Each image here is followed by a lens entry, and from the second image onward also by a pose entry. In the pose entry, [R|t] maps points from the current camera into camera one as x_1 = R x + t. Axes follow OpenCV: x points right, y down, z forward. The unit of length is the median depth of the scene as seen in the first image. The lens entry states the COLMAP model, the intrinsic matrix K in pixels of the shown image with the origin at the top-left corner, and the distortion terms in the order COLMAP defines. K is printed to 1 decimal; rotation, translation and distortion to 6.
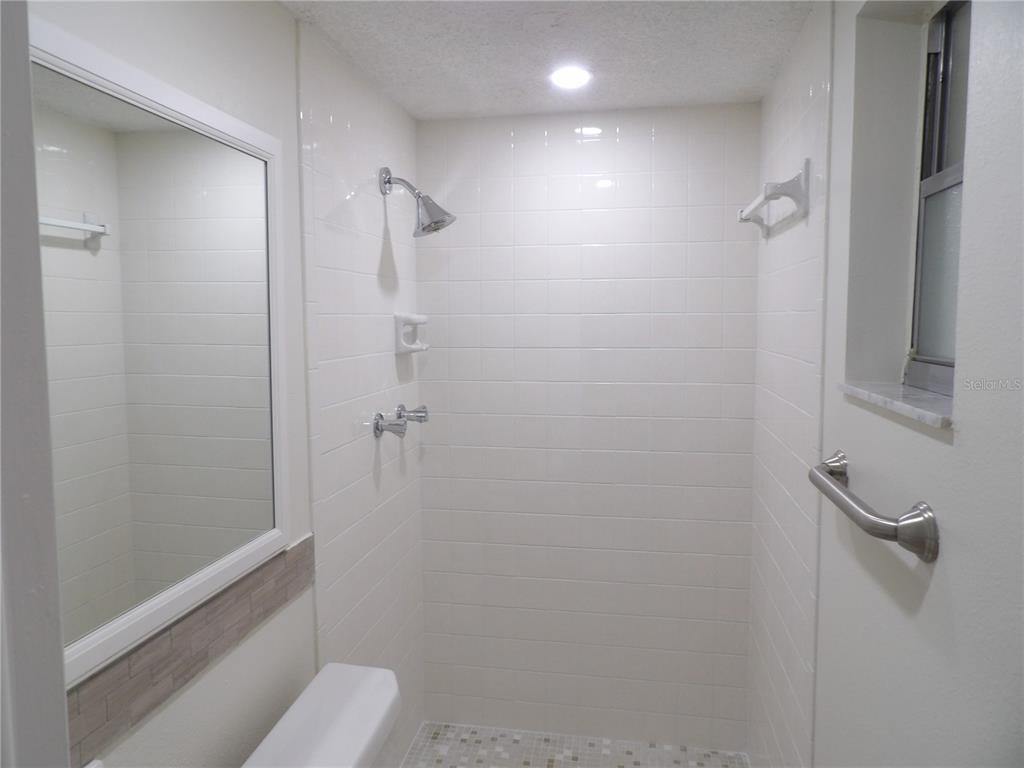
lens RADIAL K [[750.7, 0, 509.4], [0, 750.7, 378.8], [0, 0, 1]] dist [-0.011342, 0.006628]
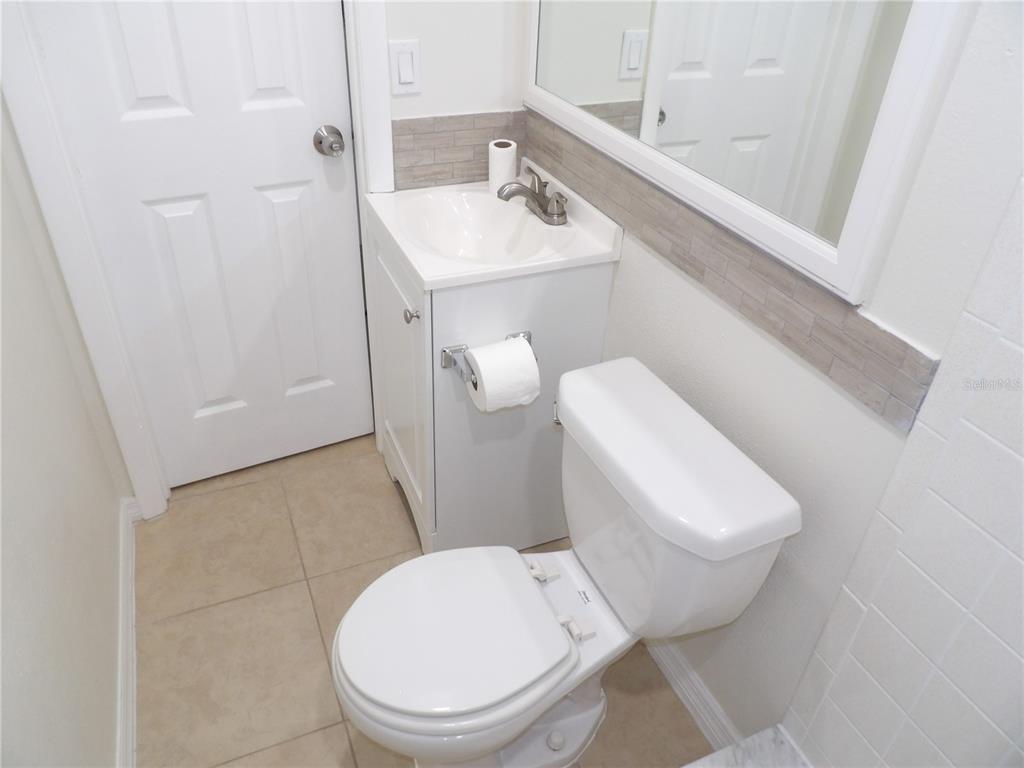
lens RADIAL K [[750.7, 0, 509.4], [0, 750.7, 378.8], [0, 0, 1]] dist [-0.011342, 0.006628]
pose [[-0.842466, 0.301438, -0.446526, 0.279209], [-0.047757, 0.783773, 0.619208, -0.109455], [0.536628, 0.542987, -0.645907, 1.595414]]
